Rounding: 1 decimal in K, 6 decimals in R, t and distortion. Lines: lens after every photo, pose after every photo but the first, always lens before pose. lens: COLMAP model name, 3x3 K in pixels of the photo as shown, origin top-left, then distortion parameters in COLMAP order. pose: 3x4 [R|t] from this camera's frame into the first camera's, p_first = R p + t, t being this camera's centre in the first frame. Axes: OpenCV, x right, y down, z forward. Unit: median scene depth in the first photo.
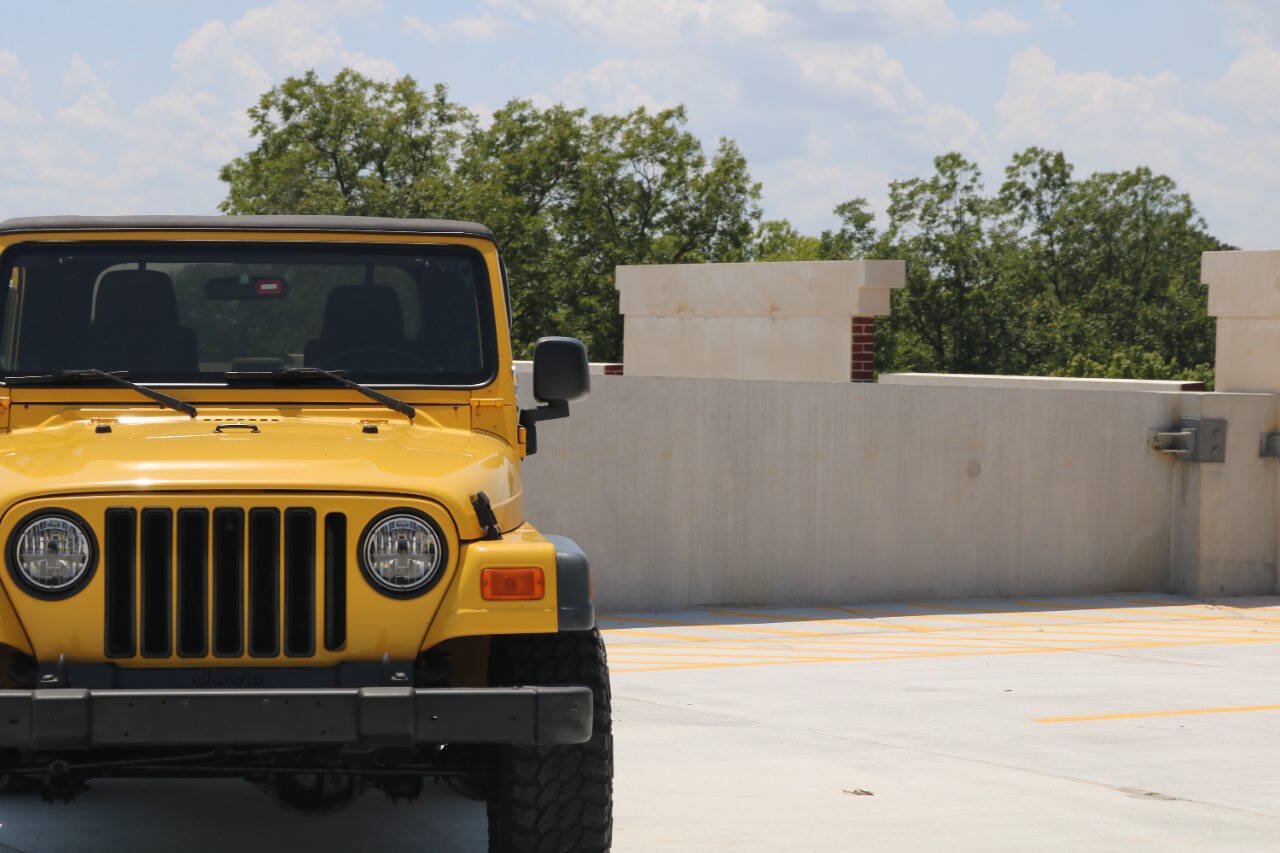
lens RADIAL K [[3076.9, 0, 628.0], [0, 3076.9, 396.2], [0, 0, 1]] dist [0.045132, -0.088415]
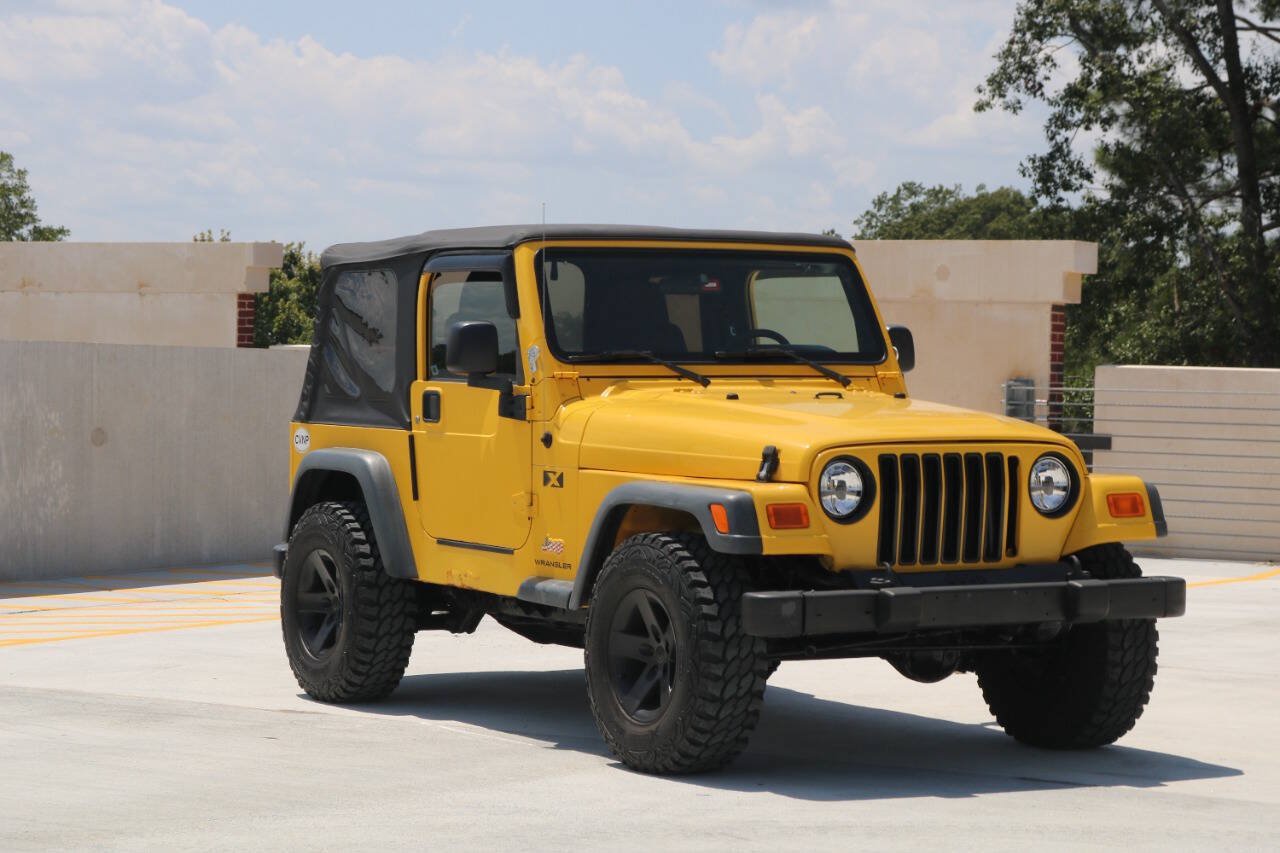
lens RADIAL K [[3076.9, 0, 628.0], [0, 3076.9, 396.2], [0, 0, 1]] dist [0.045132, -0.088415]
pose [[0.908985, -0.006600, 0.416777, -0.800033], [0.001990, 0.999932, 0.011495, -0.004874], [-0.416825, -0.009620, 0.908936, -0.171669]]
